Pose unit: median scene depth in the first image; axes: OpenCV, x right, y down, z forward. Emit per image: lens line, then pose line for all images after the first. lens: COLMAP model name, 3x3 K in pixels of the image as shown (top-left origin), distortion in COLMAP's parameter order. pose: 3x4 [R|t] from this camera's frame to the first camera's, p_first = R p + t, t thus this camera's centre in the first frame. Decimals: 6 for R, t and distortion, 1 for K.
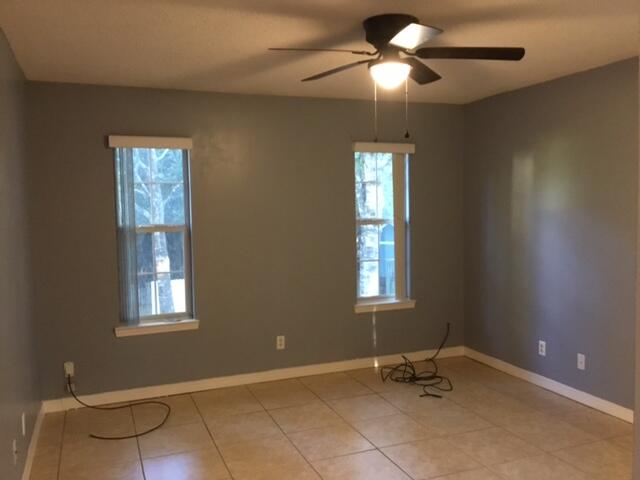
lens RADIAL K [[579.8, 0, 334.7], [0, 579.8, 241.5], [0, 0, 1]] dist [0.105062, -0.127195]
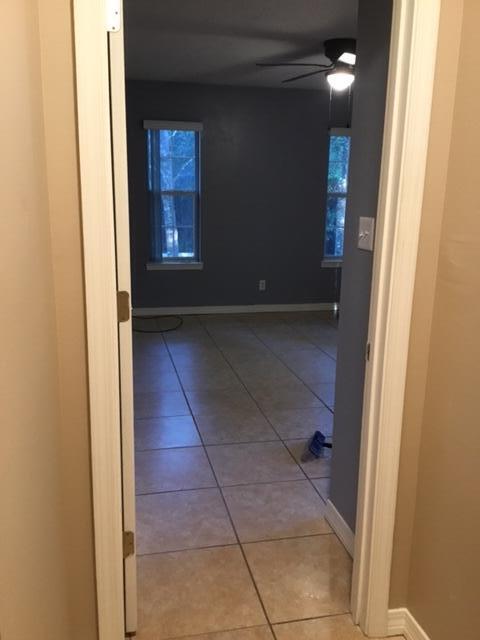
lens RADIAL K [[579.8, 0, 248.0], [0, 579.8, 322.9], [0, 0, 1]] dist [0.105062, -0.127195]
pose [[0.987002, 0.070096, -0.144618, 0.075002], [-0.045704, 0.985138, 0.165573, 0.041445], [0.154075, -0.156812, 0.975536, -0.323258]]
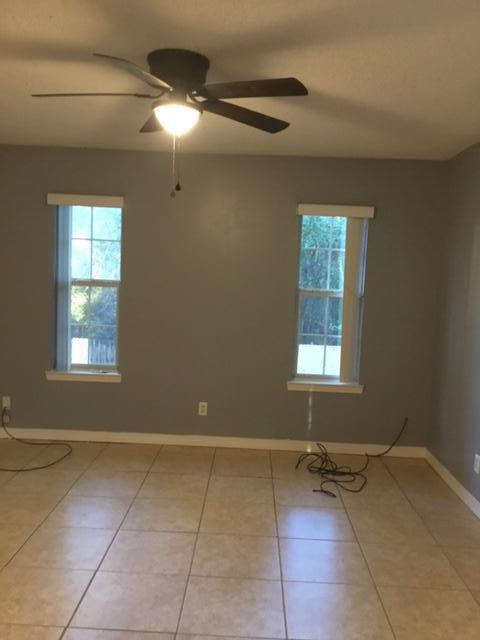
lens RADIAL K [[579.8, 0, 248.0], [0, 579.8, 322.9], [0, 0, 1]] dist [0.105062, -0.127195]
pose [[0.914754, 0.090645, -0.393711, 0.356618], [-0.083792, 0.995882, 0.034600, -0.010447], [0.395226, 0.001339, 0.918583, 0.136925]]
